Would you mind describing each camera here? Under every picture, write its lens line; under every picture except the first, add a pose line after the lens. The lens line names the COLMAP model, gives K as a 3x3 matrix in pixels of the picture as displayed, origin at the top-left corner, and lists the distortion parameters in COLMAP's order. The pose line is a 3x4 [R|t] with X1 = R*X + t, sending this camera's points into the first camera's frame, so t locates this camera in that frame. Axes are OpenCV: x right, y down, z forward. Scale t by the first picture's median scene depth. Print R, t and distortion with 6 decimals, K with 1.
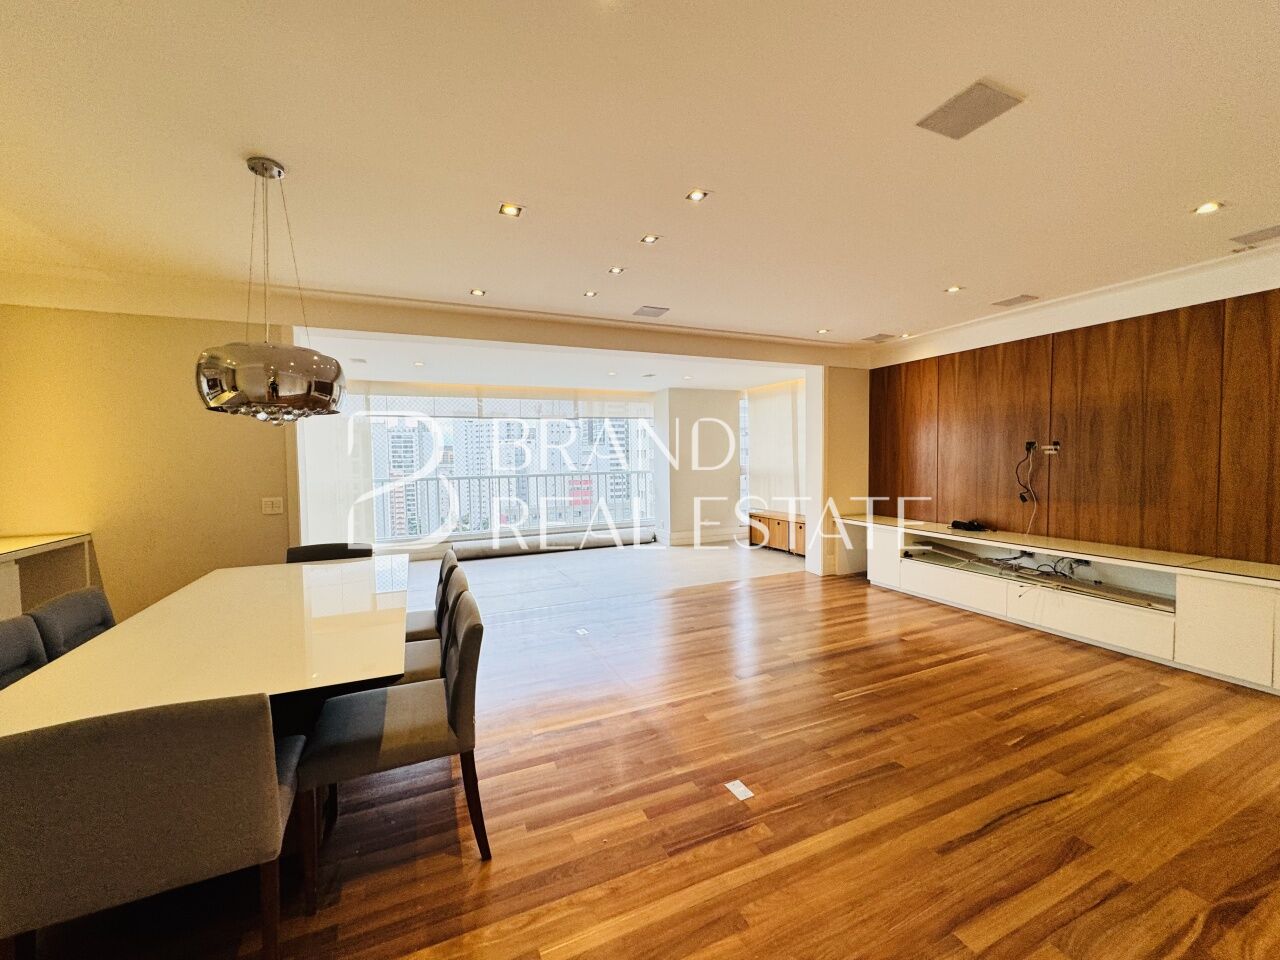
lens RADIAL K [[513.2, 0, 640.0], [0, 513.2, 480.0], [0, 0, 1]] dist [0.001937, 0.000541]
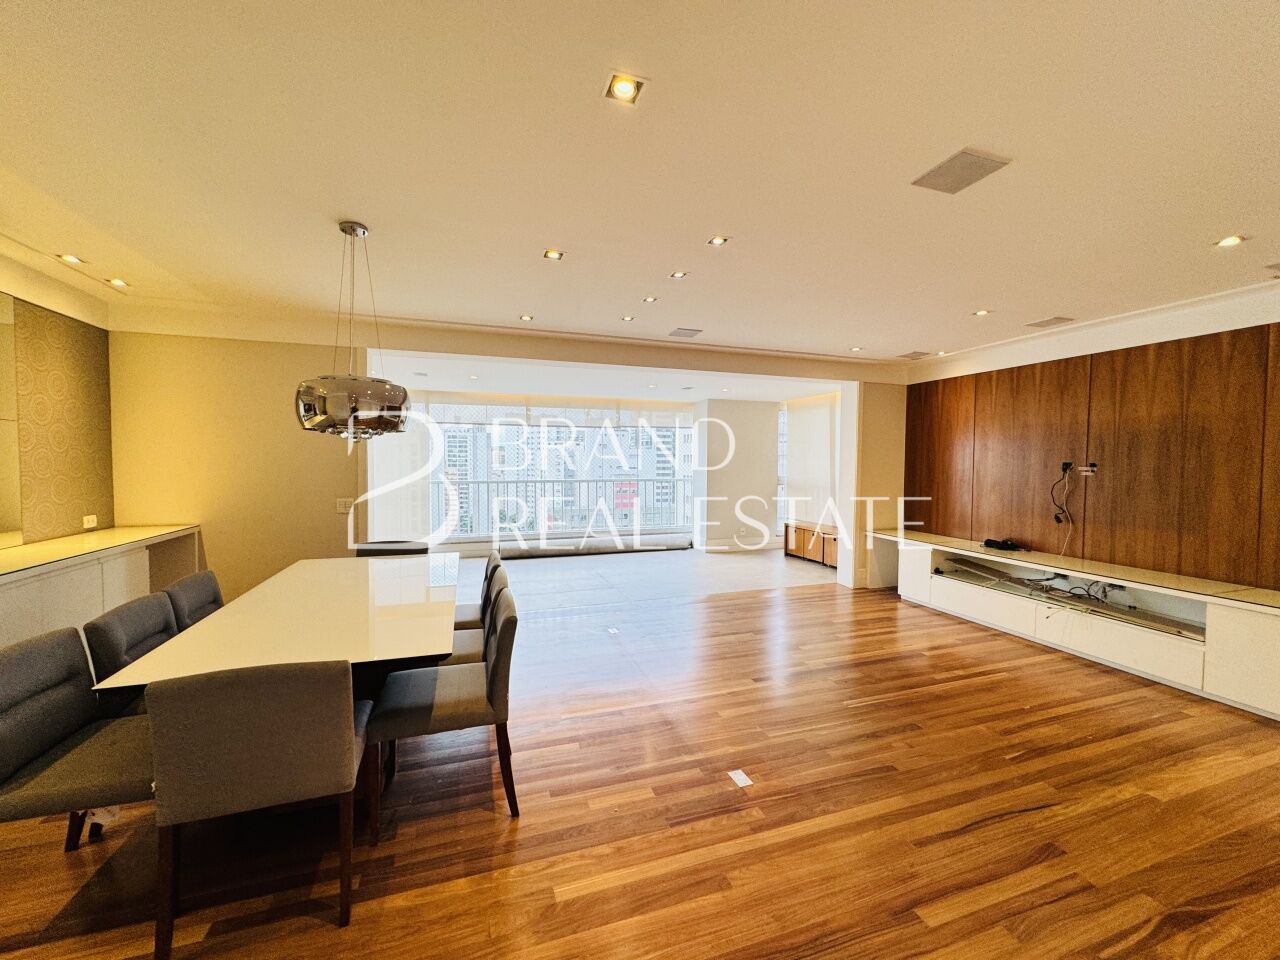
lens RADIAL K [[513.2, 0, 640.0], [0, 513.2, 480.0], [0, 0, 1]] dist [0.001937, 0.000541]
pose [[0.995602, 0.025075, -0.090263, 0.052248], [-0.025670, 0.999656, -0.005435, -0.024508], [0.090095, 0.007729, 0.995903, -0.109322]]
